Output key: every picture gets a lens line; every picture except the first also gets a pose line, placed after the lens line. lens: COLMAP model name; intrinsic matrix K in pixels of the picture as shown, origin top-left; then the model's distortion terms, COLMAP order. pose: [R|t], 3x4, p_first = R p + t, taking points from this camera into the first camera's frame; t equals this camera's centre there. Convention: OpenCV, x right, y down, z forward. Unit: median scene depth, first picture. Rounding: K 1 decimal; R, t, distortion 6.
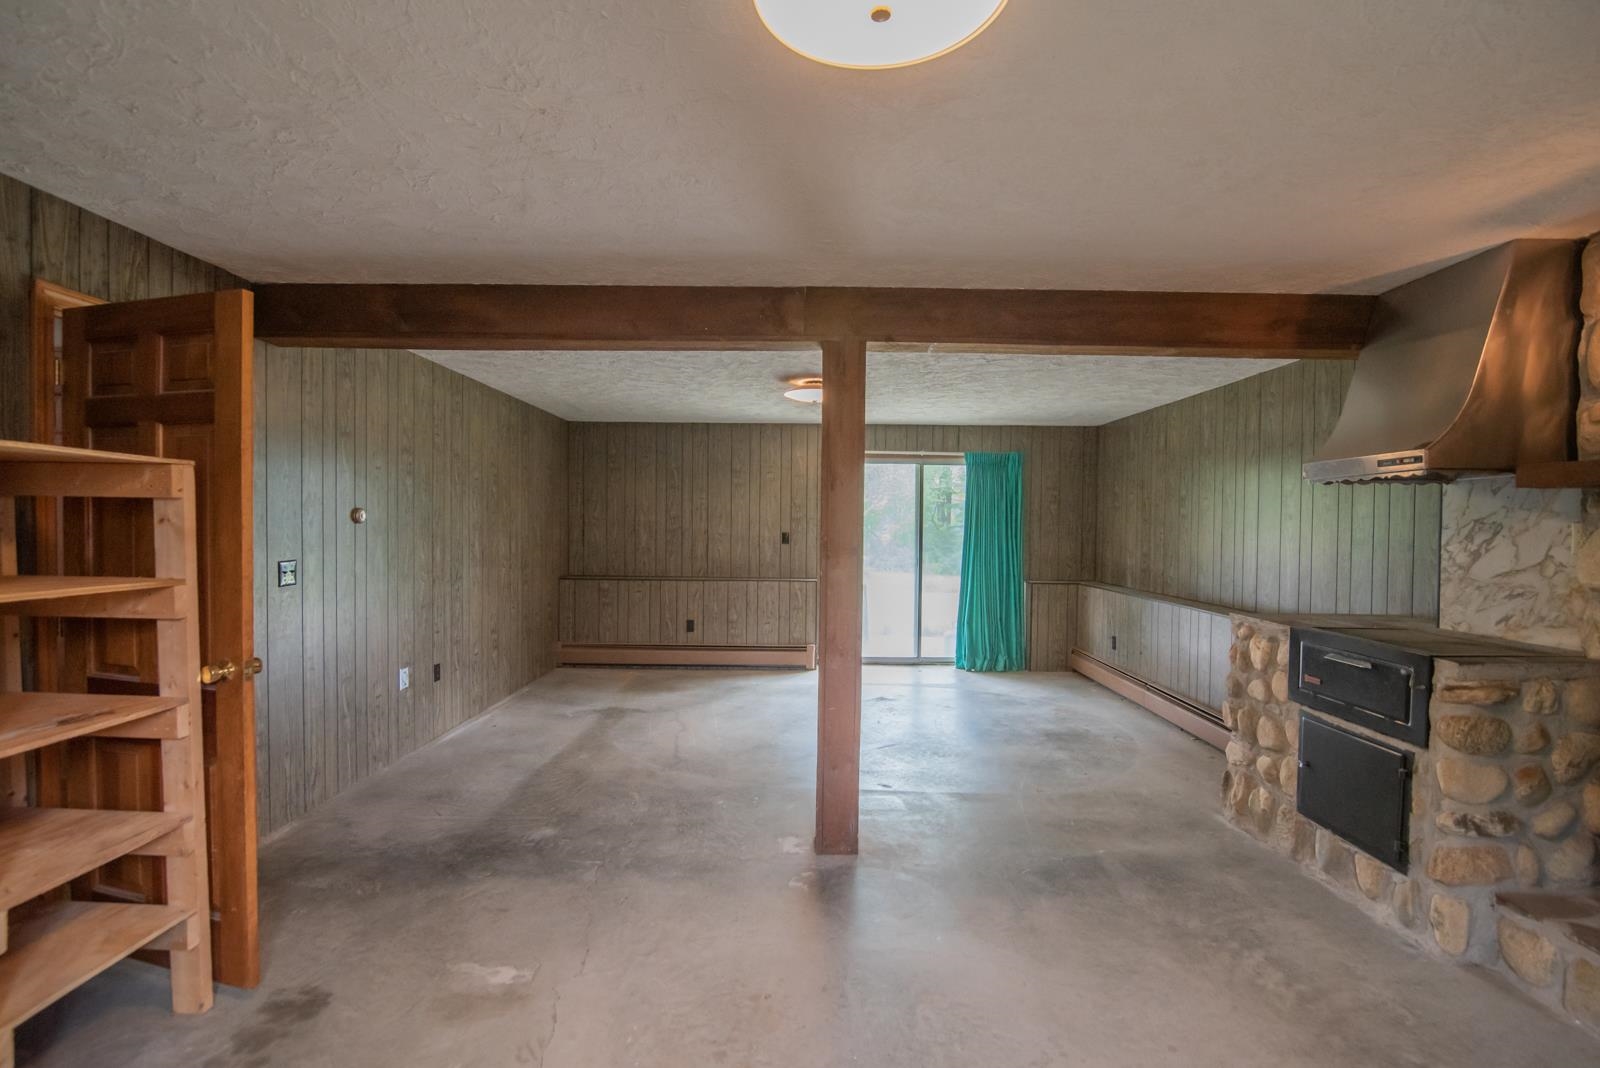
lens RADIAL K [[746.7, 0, 799.7], [0, 746.7, 538.2], [0, 0, 1]] dist [-0.015028, 0.000383]
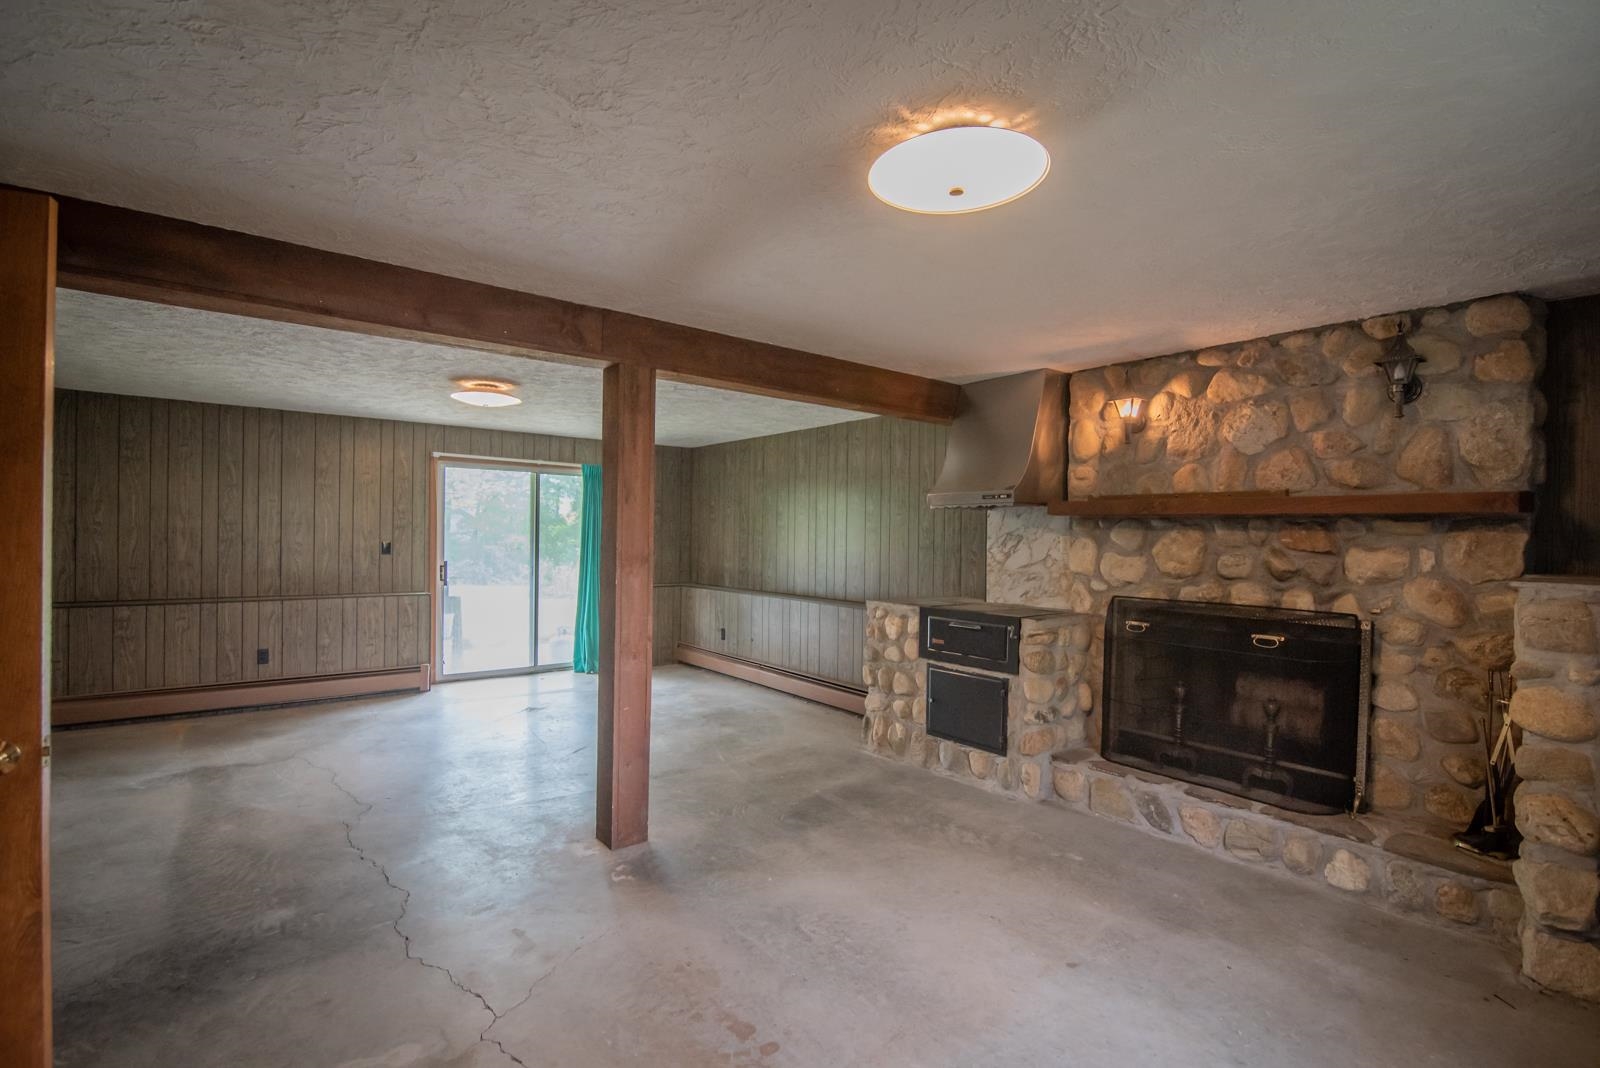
lens RADIAL K [[734.2, 0, 796.0], [0, 734.2, 536.8], [0, 0, 1]] dist [-0.015320, 0.000567]
pose [[0.784404, -0.000249, 0.620250, -0.379830], [0.006922, 0.999941, -0.008352, -0.005689], [-0.620211, 0.010844, 0.784360, 0.026027]]
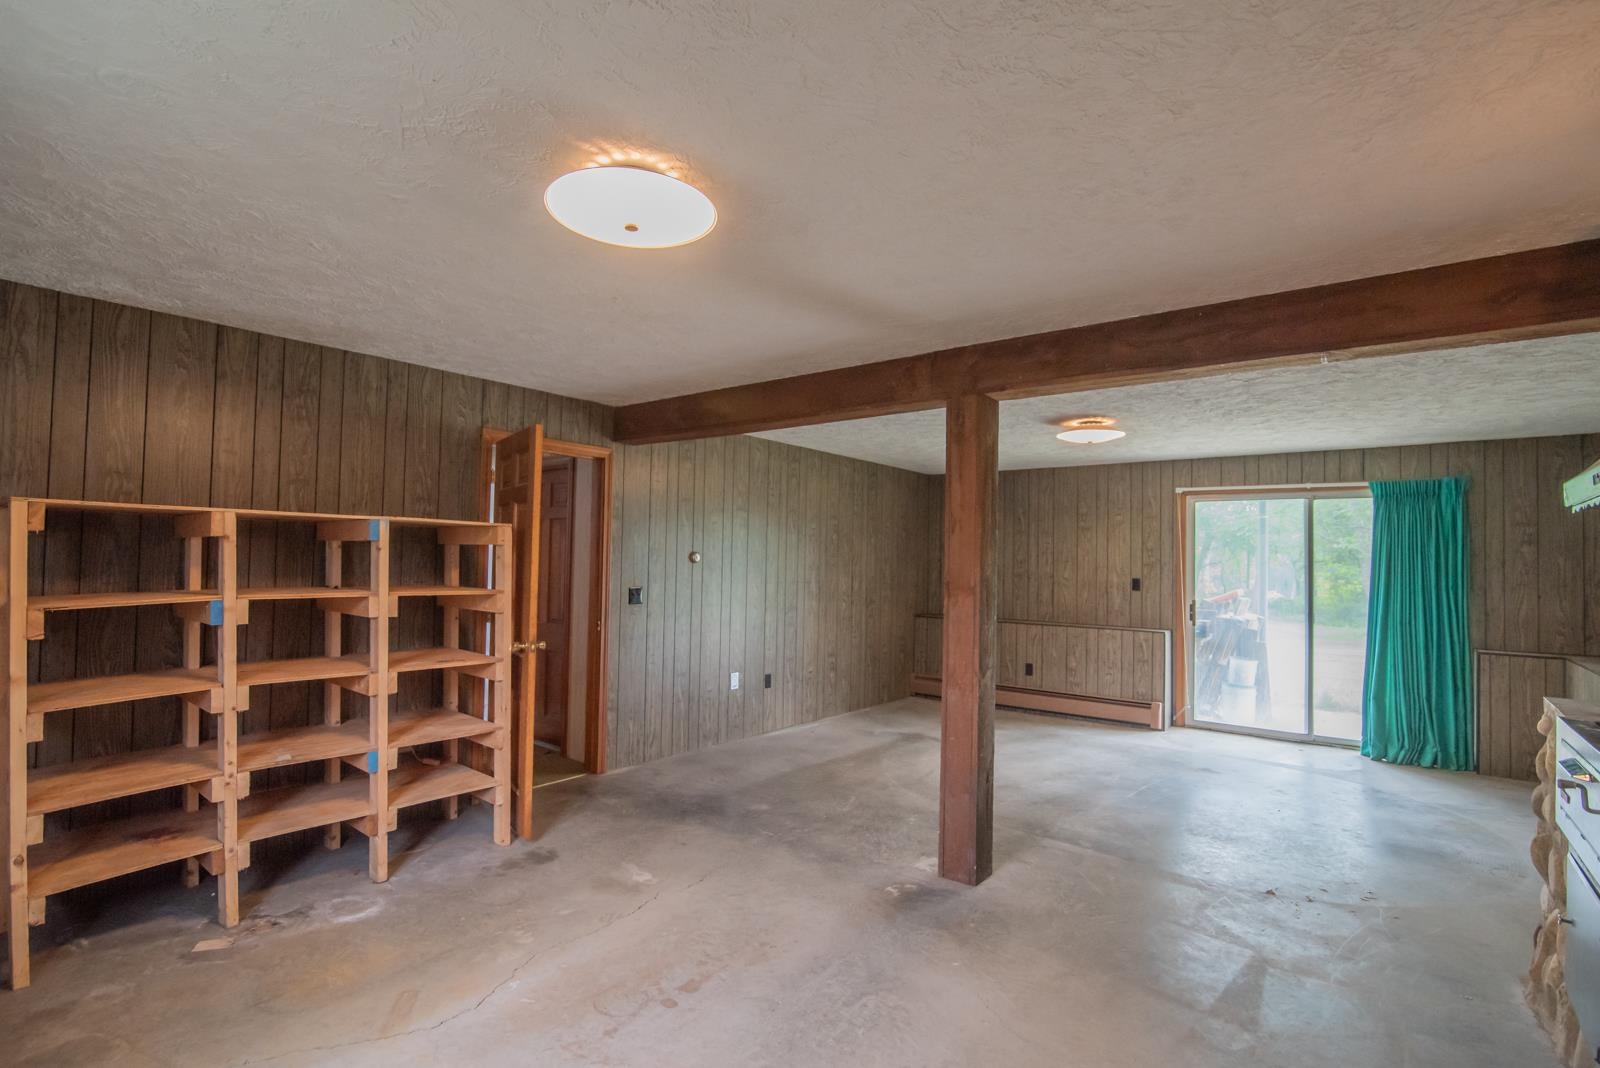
lens RADIAL K [[753.5, 0, 800.9], [0, 753.5, 538.7], [0, 0, 1]] dist [-0.016726, 0.000431]
pose [[0.788088, -0.013582, -0.615413, 0.491845], [-0.023959, 0.998322, -0.052714, 0.004990], [0.615097, 0.056288, 0.786440, 0.008903]]
